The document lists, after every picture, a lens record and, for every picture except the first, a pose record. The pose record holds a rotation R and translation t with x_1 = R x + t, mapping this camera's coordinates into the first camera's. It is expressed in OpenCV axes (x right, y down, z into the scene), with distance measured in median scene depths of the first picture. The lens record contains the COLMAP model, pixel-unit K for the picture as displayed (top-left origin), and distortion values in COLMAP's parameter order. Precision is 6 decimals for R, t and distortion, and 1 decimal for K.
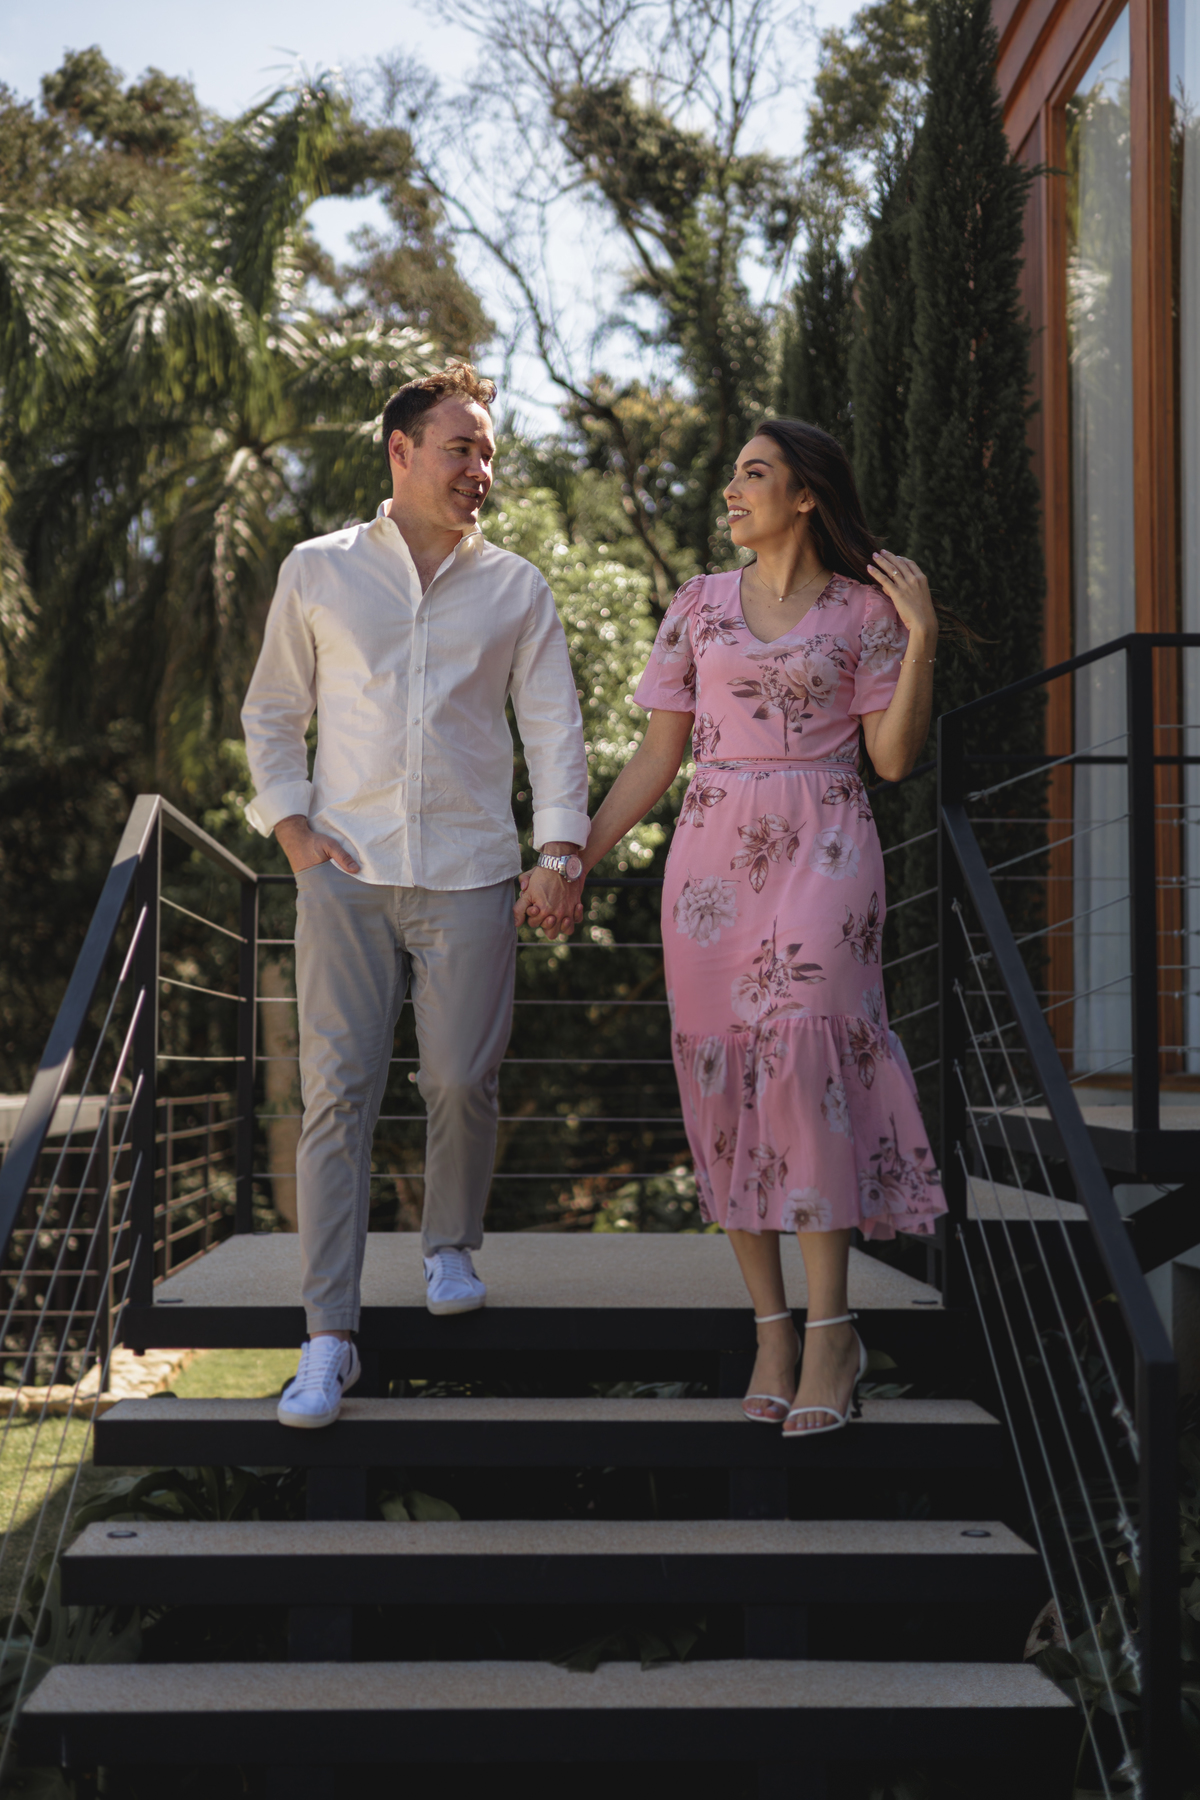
lens RADIAL K [[2641.6, 0, 600.0], [0, 2641.6, 900.0], [0, 0, 1]] dist [0.035145, 0.007003]
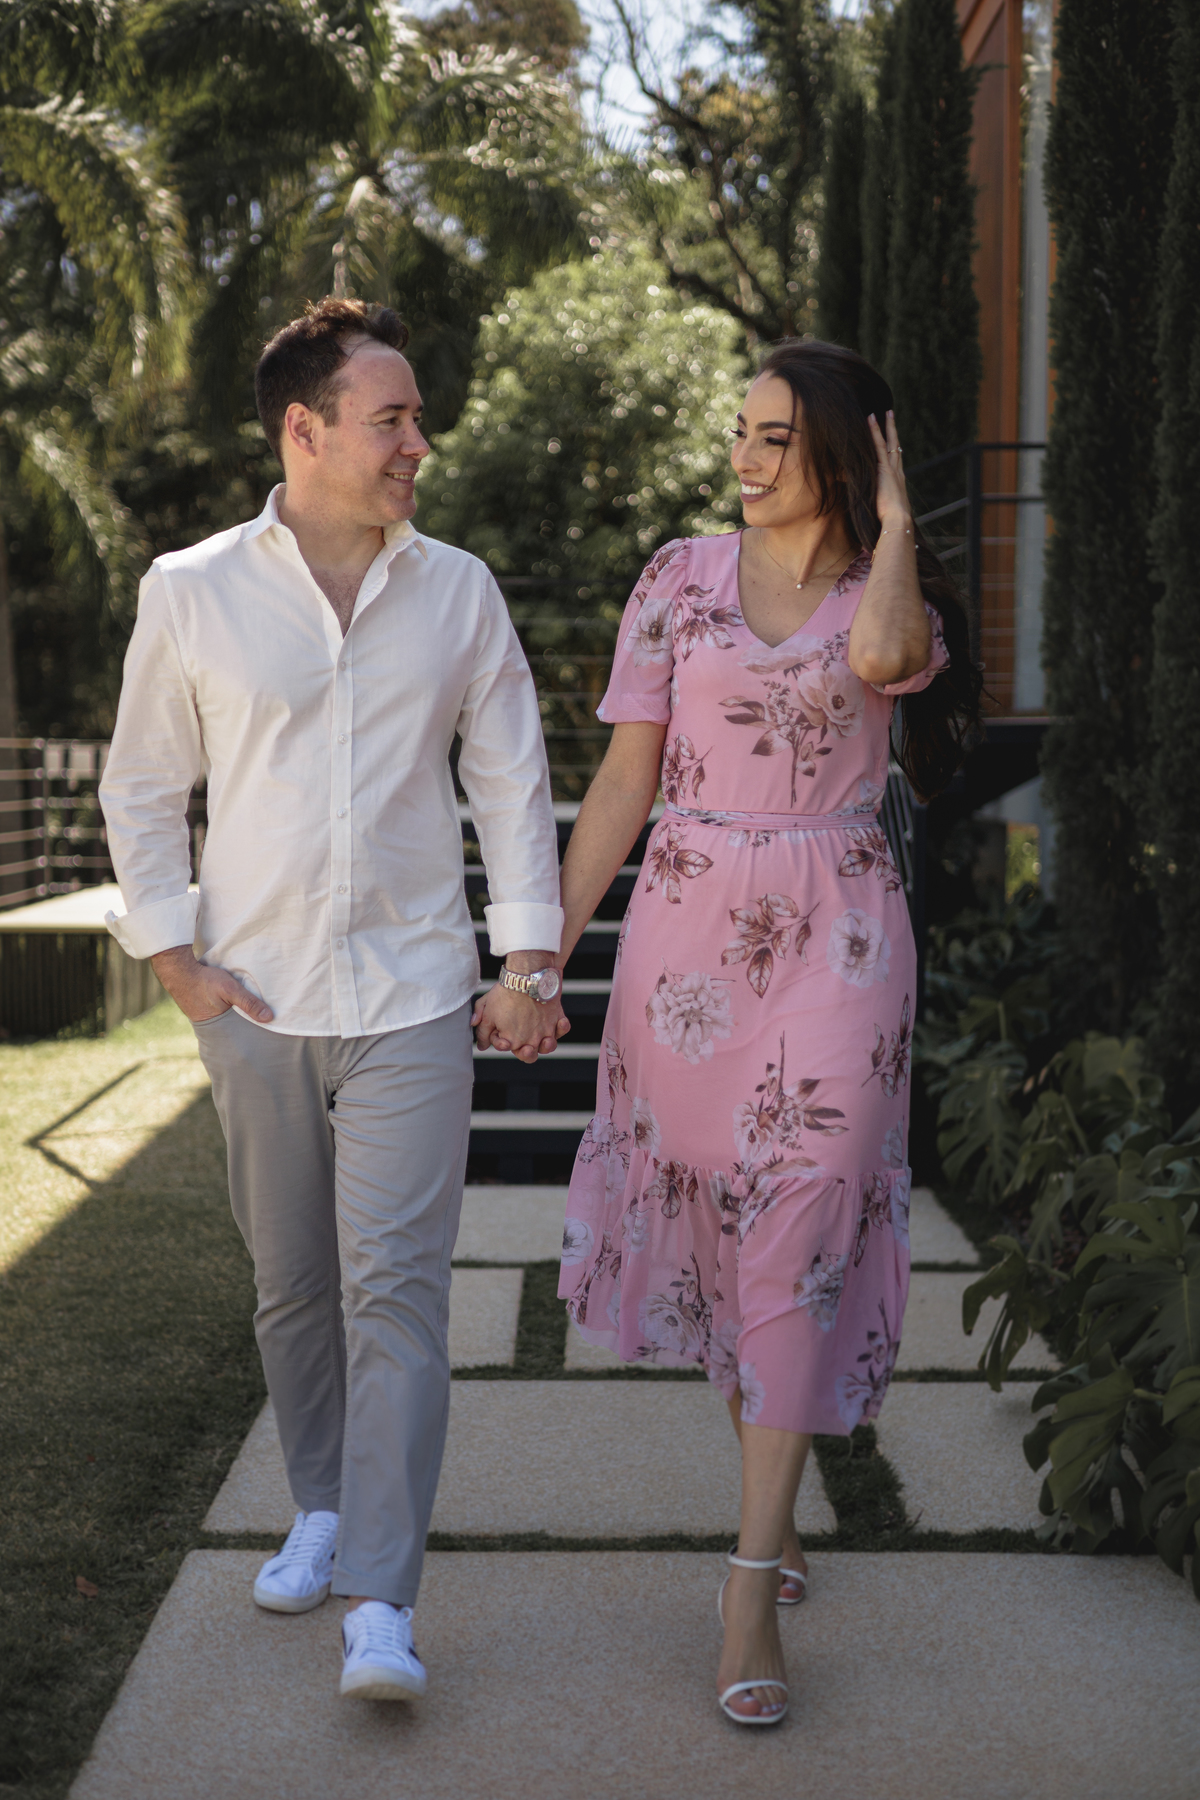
lens RADIAL K [[2721.3, 0, 573.4], [0, 2721.3, 906.4], [0, 0, 1]] dist [0.024780, 0.041789]
pose [[0.998993, -0.002633, -0.044782, 0.002375], [0.007938, 0.992898, 0.118705, -0.001728], [0.044151, -0.118941, 0.991919, -0.131530]]
